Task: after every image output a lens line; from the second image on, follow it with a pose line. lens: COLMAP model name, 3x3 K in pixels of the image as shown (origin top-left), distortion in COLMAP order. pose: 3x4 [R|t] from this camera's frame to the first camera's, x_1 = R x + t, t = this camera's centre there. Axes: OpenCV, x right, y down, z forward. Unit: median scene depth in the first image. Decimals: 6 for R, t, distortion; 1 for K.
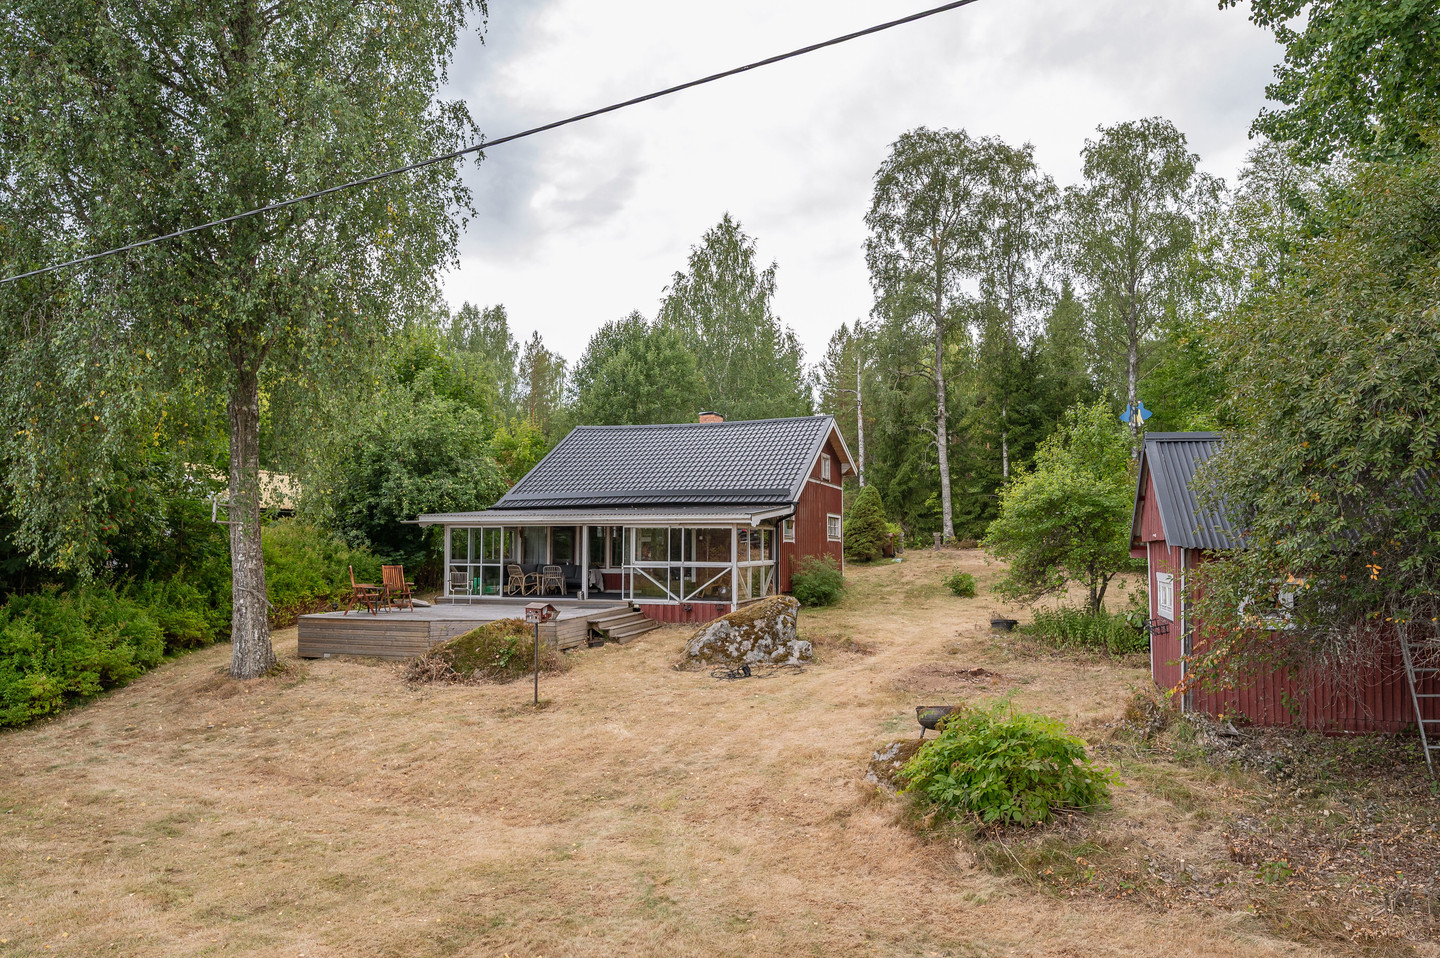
lens RADIAL K [[952.0, 0, 719.4], [0, 952.0, 481.5], [0, 0, 1]] dist [-0.002418, -0.000228]
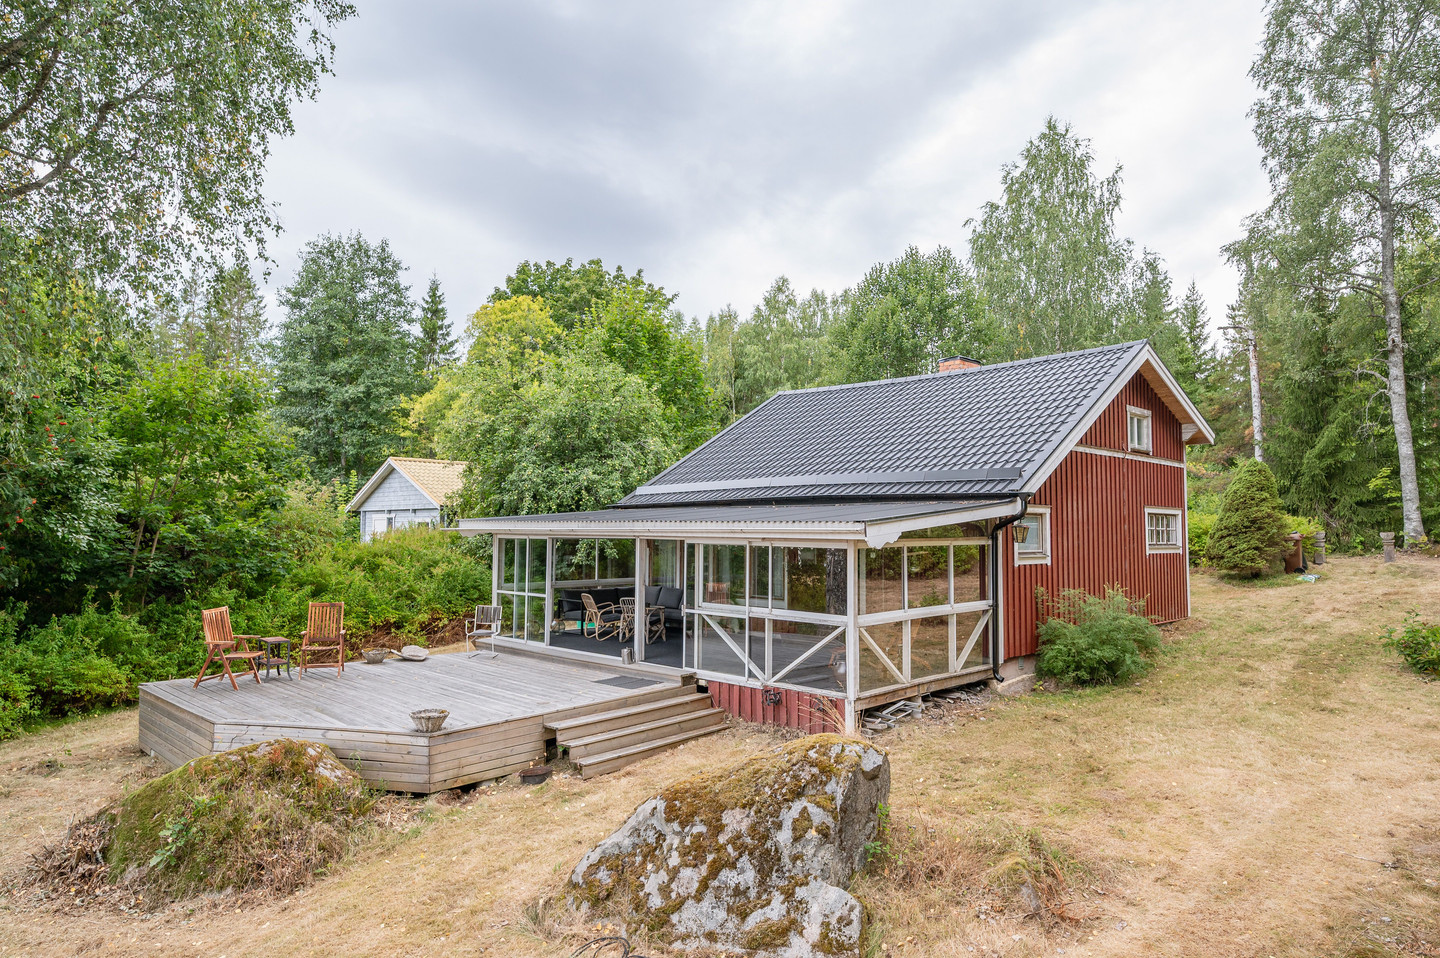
lens RADIAL K [[881.0, 0, 720.9], [0, 881.0, 472.1], [0, 0, 1]] dist [0.002895, -0.004460]
pose [[0.902858, -0.025728, -0.429169, 0.077226], [0.027092, 0.999629, -0.002933, 0.003976], [0.429085, -0.008979, 0.903220, 0.272061]]
